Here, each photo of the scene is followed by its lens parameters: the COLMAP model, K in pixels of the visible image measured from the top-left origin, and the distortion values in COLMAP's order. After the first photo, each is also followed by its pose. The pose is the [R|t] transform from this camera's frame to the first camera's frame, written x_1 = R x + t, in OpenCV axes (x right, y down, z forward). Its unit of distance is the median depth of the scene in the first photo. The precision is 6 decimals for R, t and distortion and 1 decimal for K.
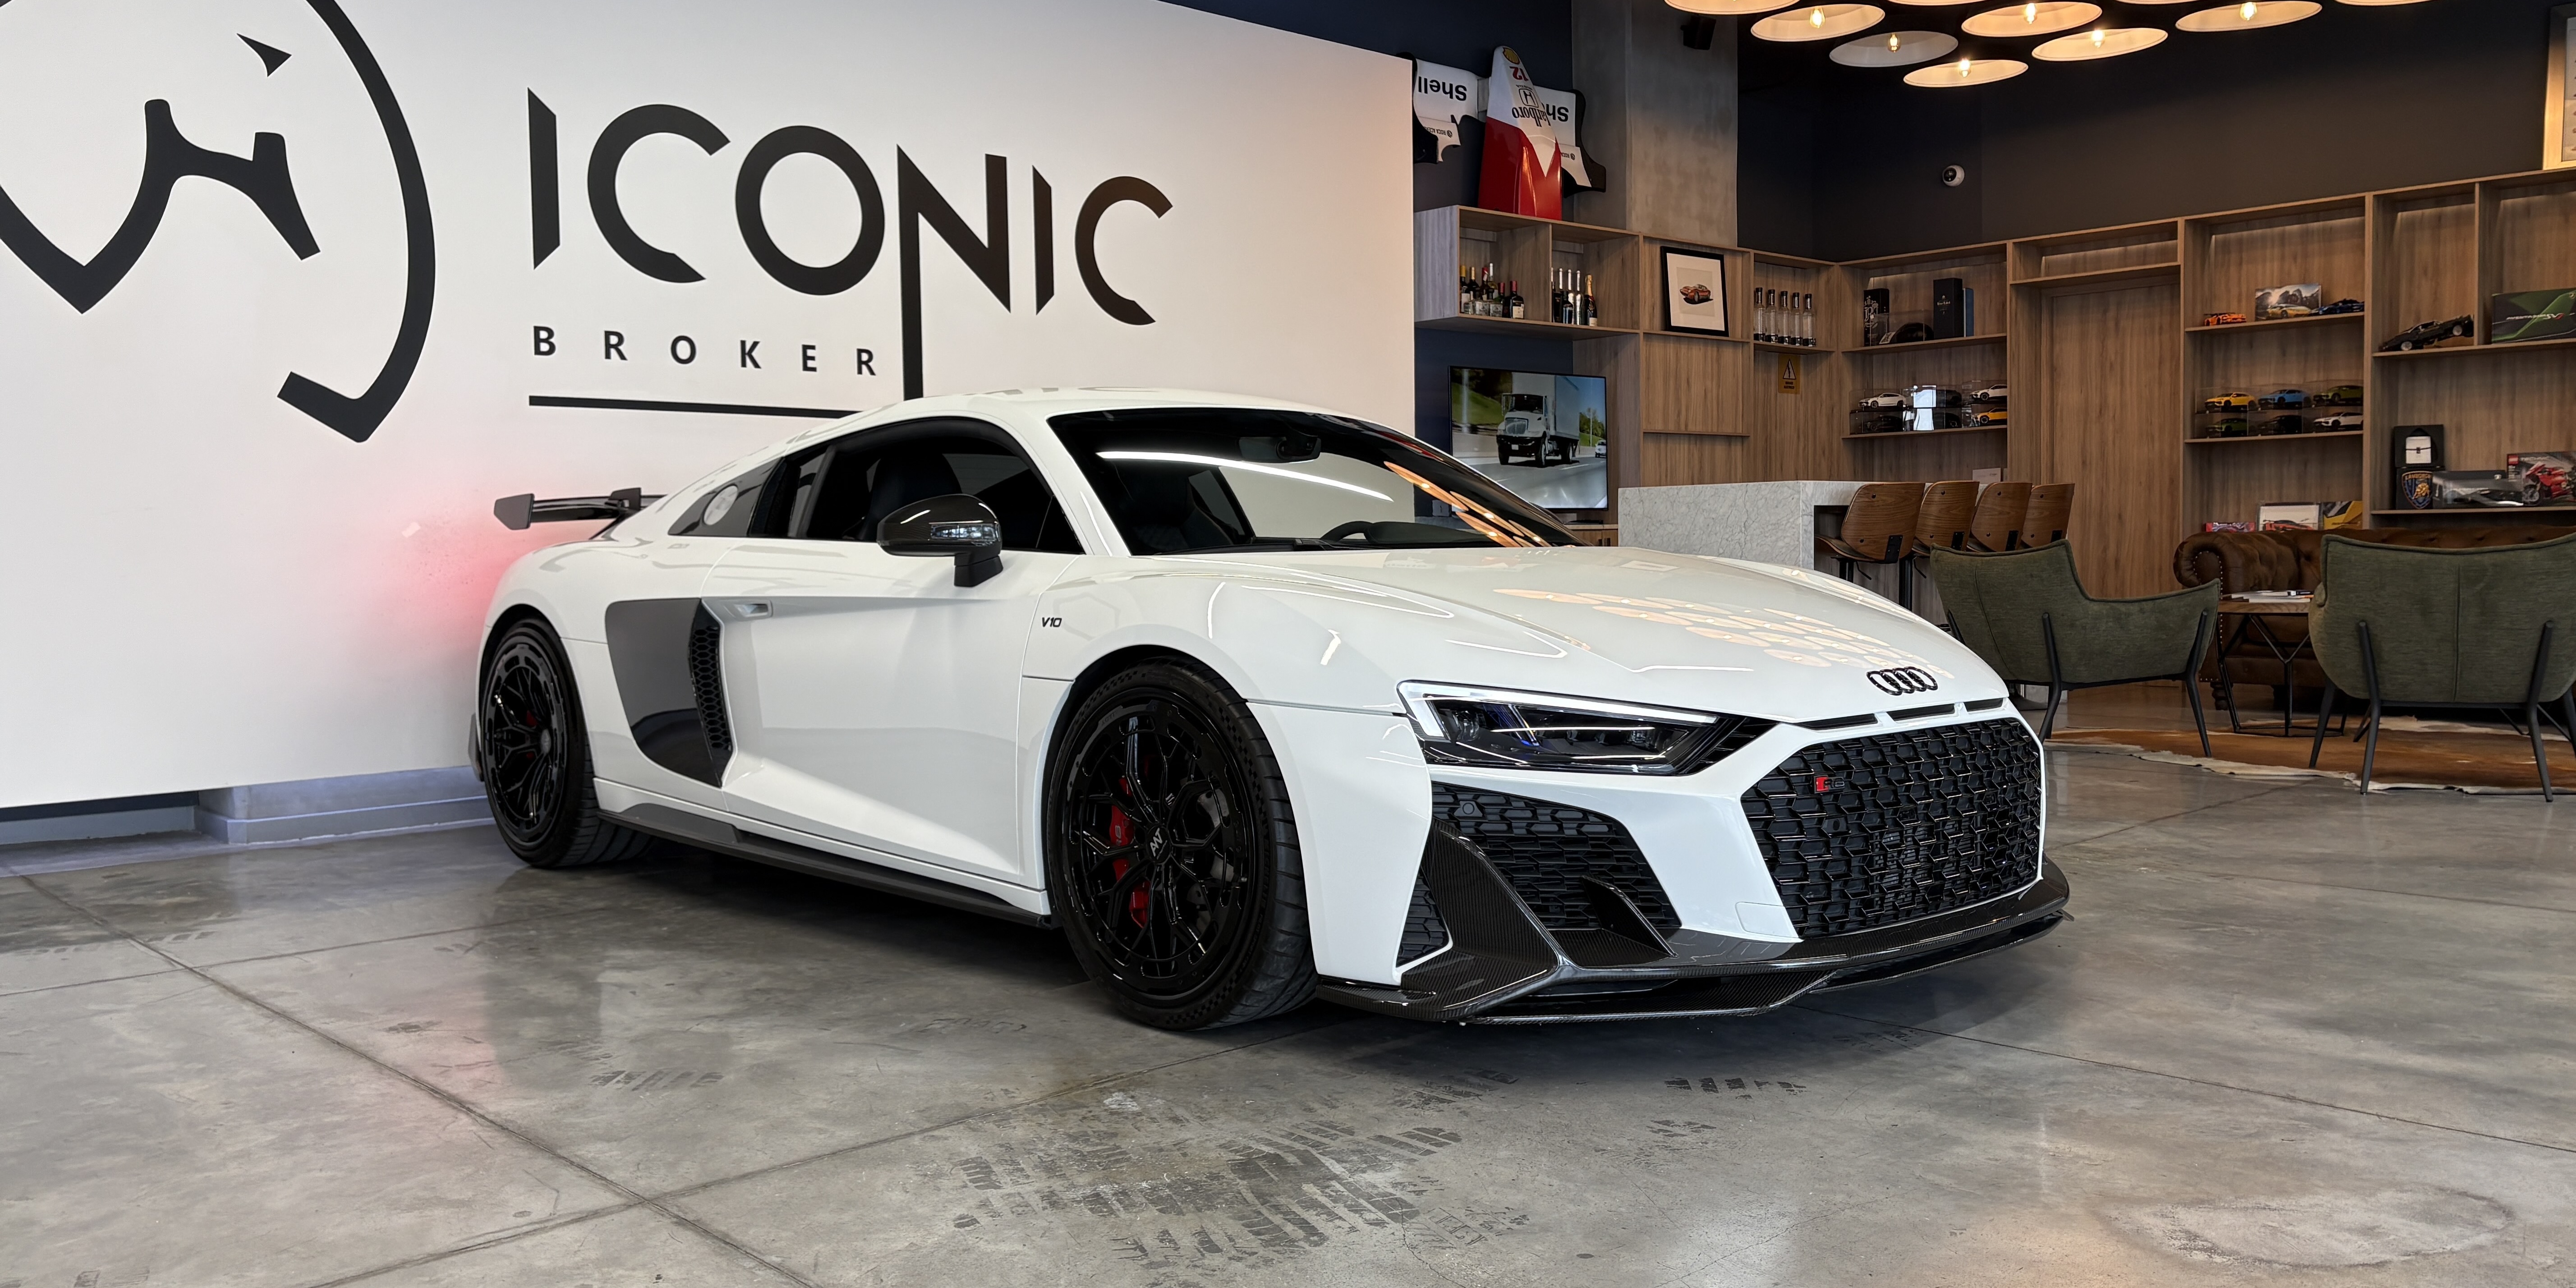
lens RADIAL K [[1952.5, 0, 1310.8], [0, 1952.5, 652.4], [0, 0, 1]] dist [0.025447, -0.018439]
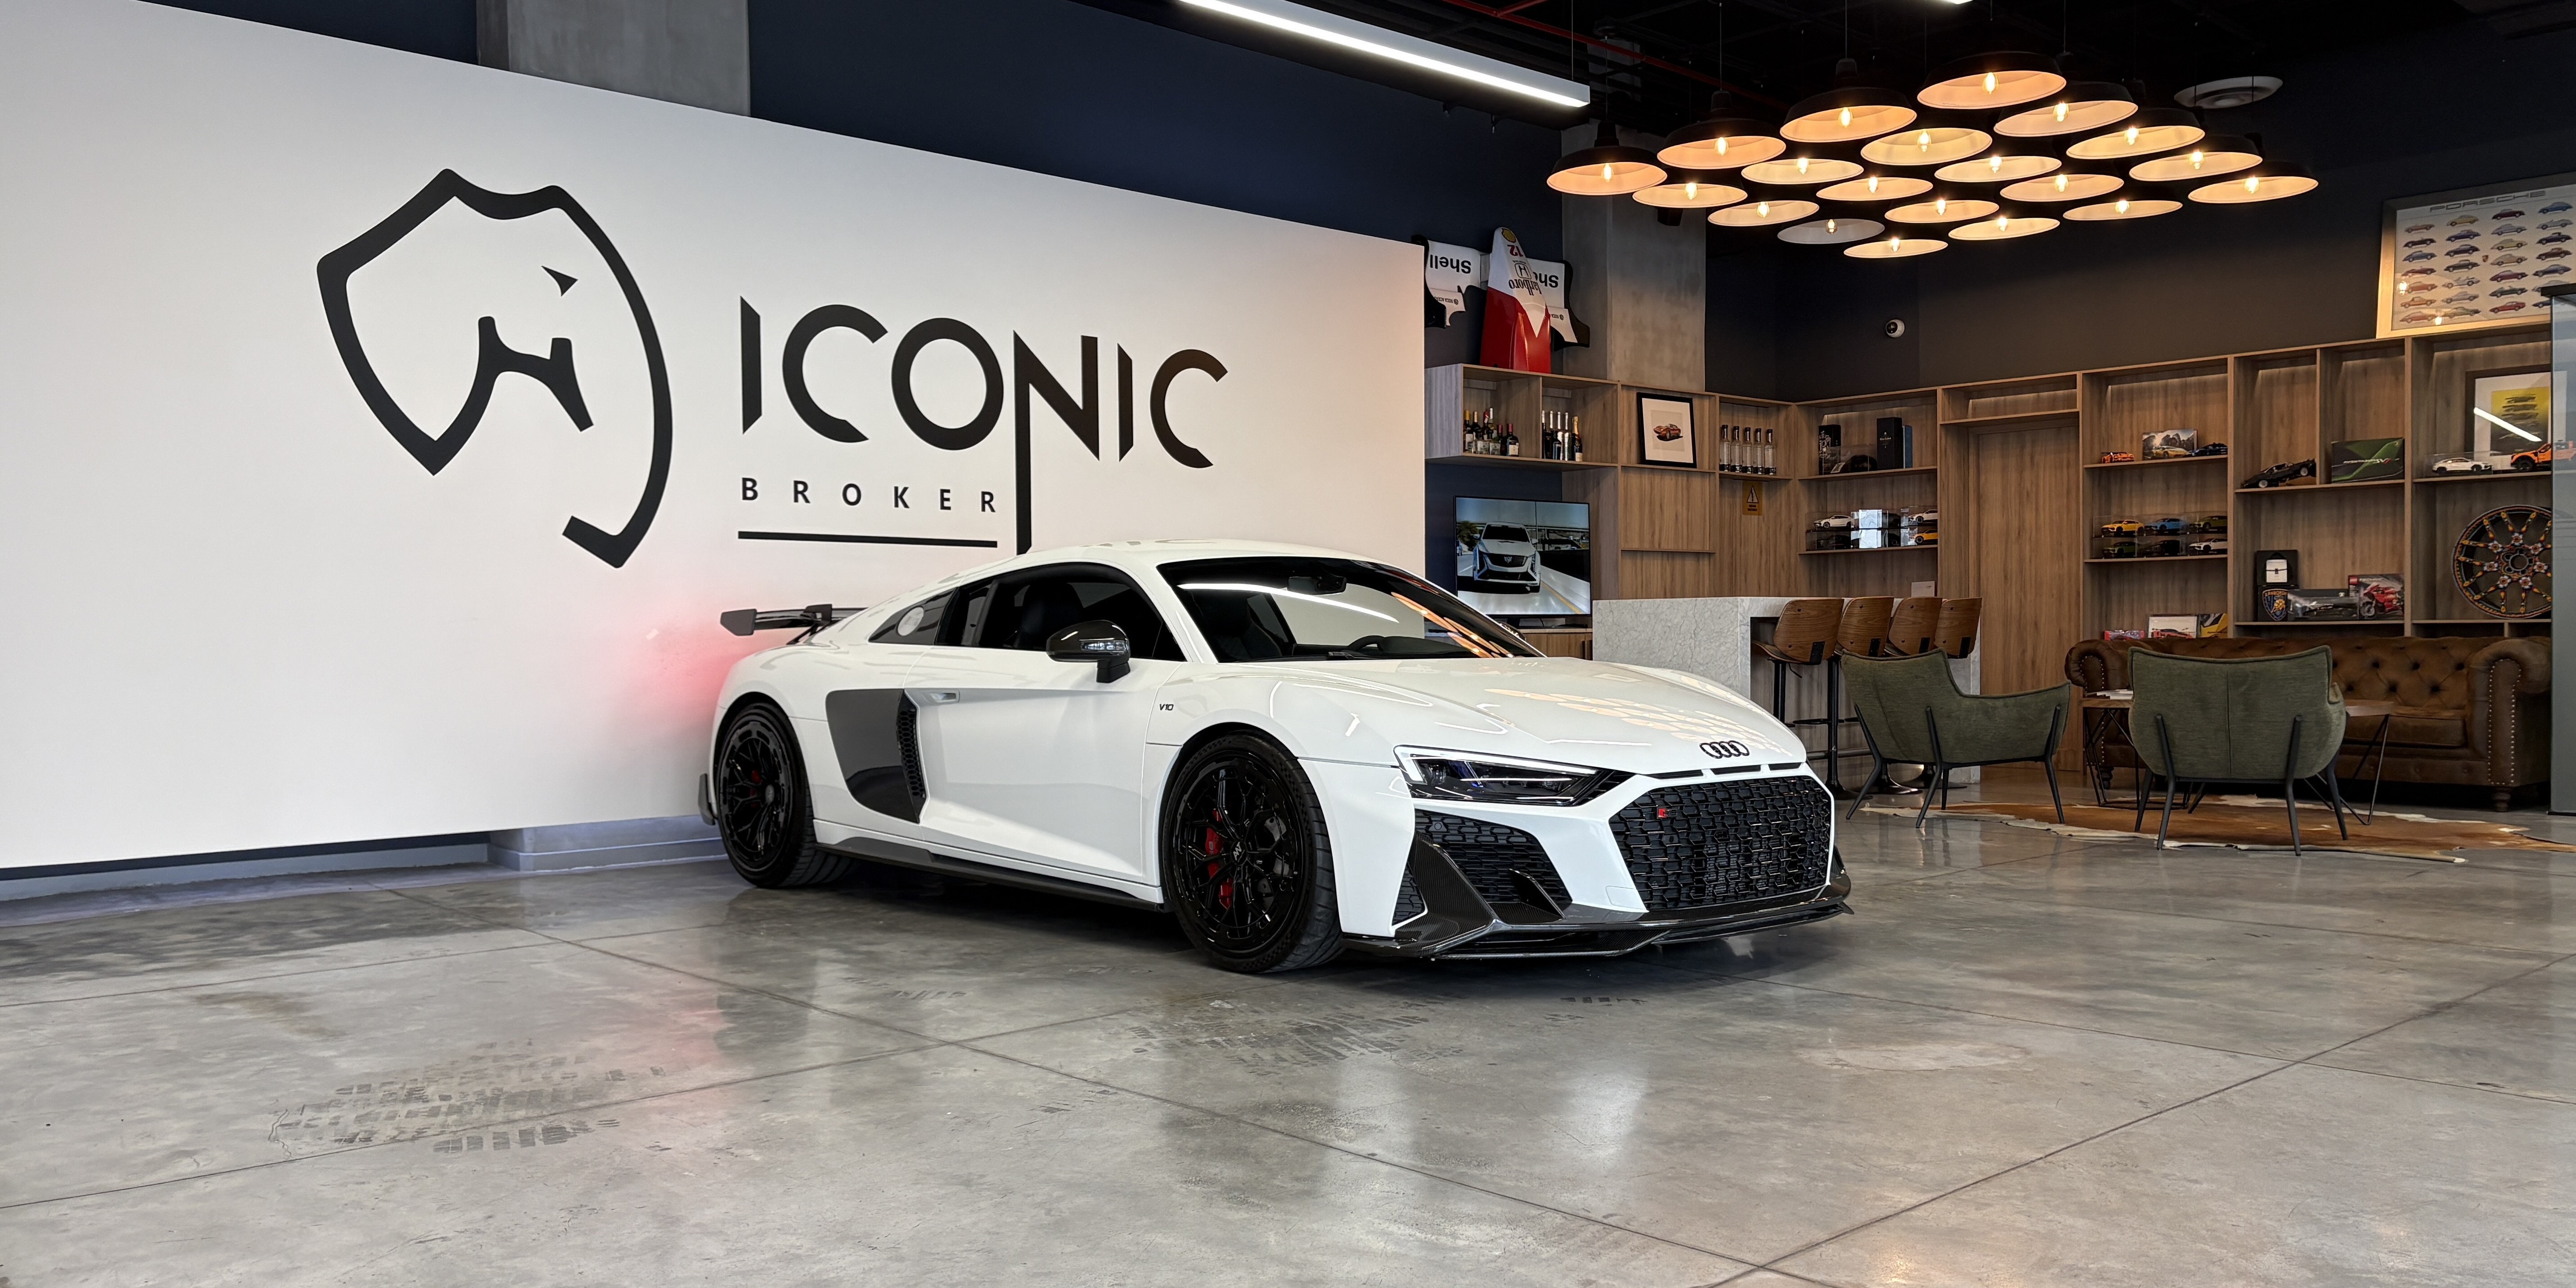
lens RADIAL K [[1952.5, 0, 1388.8], [0, 1952.5, 690.2], [0, 0, 1]] dist [0.025447, -0.018439]
pose [[0.999597, 0.007136, 0.027471, -0.001955], [-0.006406, 0.999626, -0.026586, 0.006008], [-0.027651, 0.026399, 0.999269, -0.295847]]
